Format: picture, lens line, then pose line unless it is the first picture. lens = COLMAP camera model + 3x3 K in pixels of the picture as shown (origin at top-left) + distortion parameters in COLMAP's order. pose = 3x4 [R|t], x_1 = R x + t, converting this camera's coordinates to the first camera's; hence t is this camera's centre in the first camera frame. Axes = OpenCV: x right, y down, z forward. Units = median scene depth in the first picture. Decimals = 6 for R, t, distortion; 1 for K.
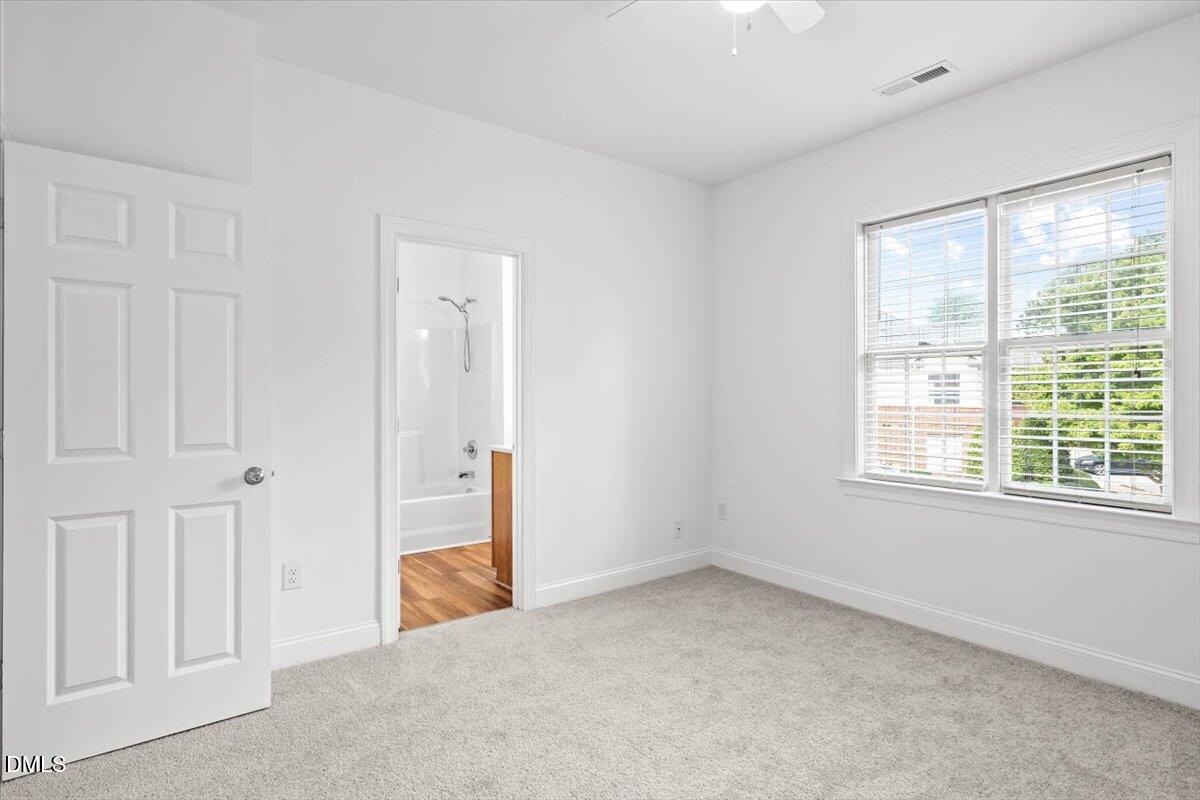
lens RADIAL K [[602.0, 0, 600.0], [0, 602.0, 400.0], [0, 0, 1]] dist [-0.000222, -0.000143]
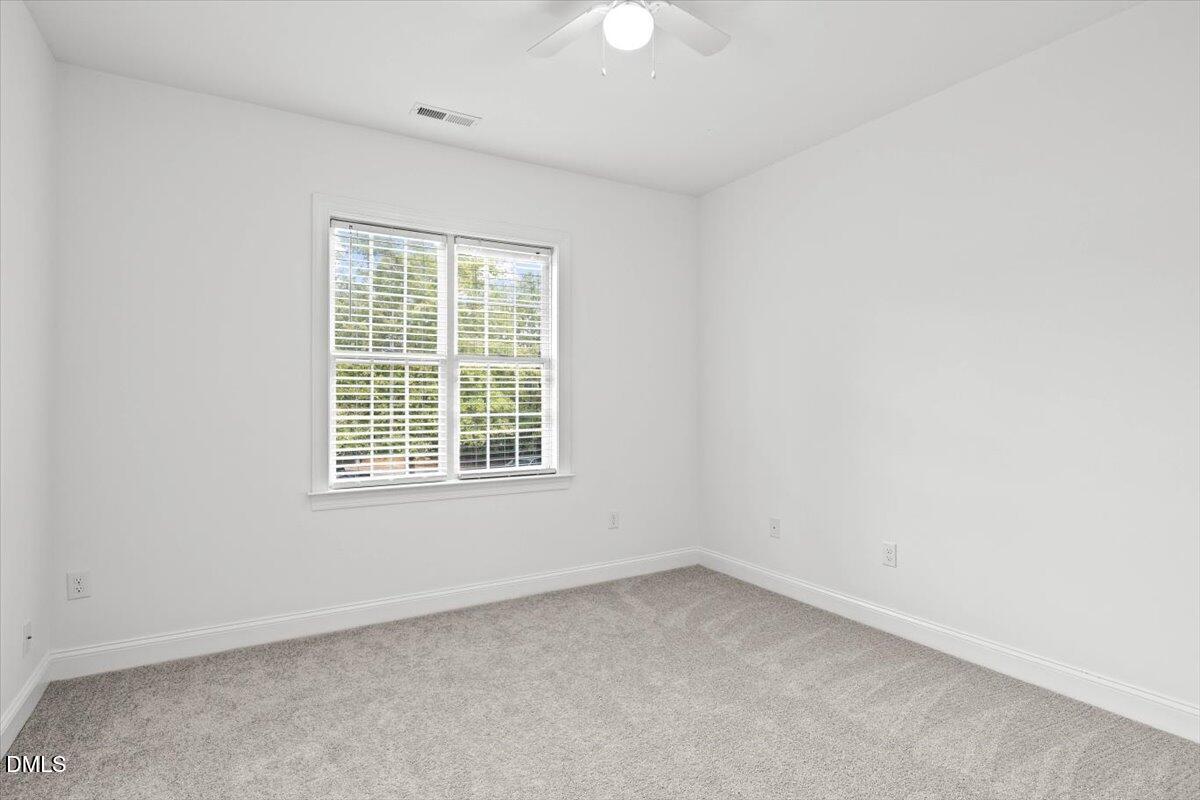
lens RADIAL K [[602.0, 0, 600.0], [0, 602.0, 400.0], [0, 0, 1]] dist [-0.000222, -0.000143]
pose [[0.119631, -0.003649, 0.992812, -0.520060], [0.006691, 0.999973, 0.002869, -0.009710], [-0.992796, 0.006300, 0.119652, 0.569452]]
